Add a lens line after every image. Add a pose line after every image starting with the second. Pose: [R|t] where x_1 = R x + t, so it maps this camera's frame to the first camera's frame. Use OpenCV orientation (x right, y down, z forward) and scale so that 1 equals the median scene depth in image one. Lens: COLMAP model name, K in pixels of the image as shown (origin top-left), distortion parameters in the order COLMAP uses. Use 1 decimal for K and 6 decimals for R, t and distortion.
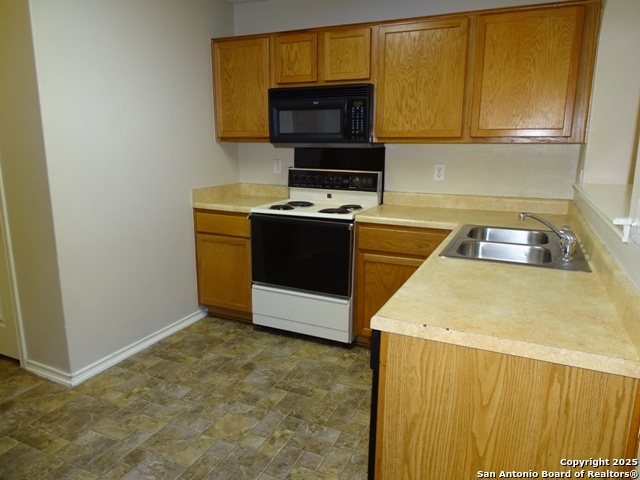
lens RADIAL K [[452.2, 0, 317.6], [0, 452.2, 241.3], [0, 0, 1]] dist [-0.010815, 0.003676]
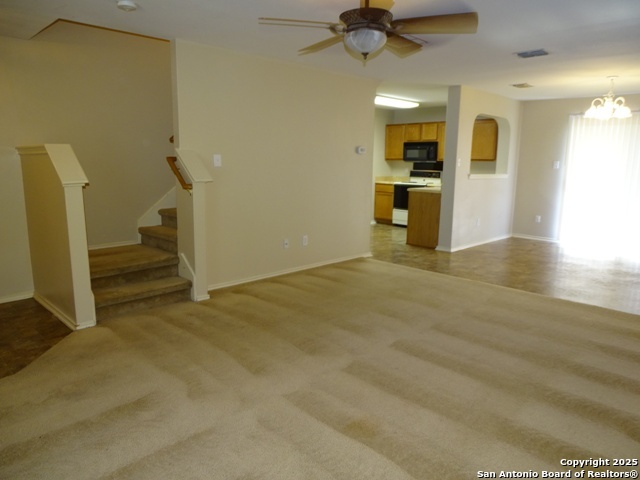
lens RADIAL K [[452.2, 0, 318.8], [0, 452.2, 237.2], [0, 0, 1]] dist [-0.010815, 0.003676]
pose [[0.932484, 0.068666, -0.354625, 0.470798], [-0.087077, 0.995544, -0.036200, 0.440223], [0.350559, 0.064635, 0.934308, -1.939660]]
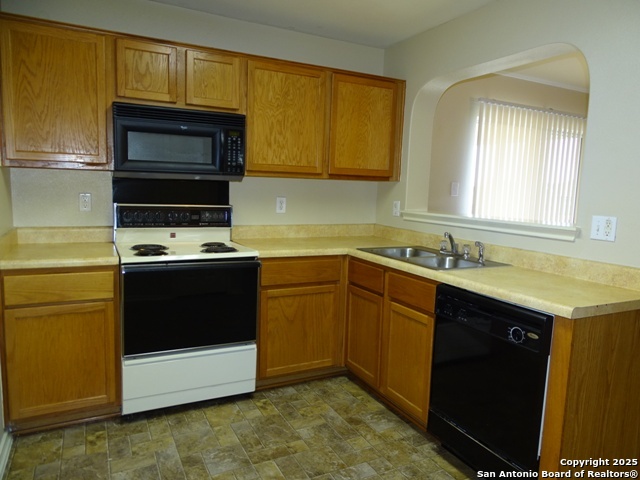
lens RADIAL K [[452.2, 0, 322.7], [0, 452.2, 242.7], [0, 0, 1]] dist [-0.010815, 0.003676]
pose [[0.610529, -0.085668, 0.787347, -0.530419], [0.139369, 0.990240, -0.000327, -0.052318], [-0.779635, 0.109931, 0.616510, 0.285655]]
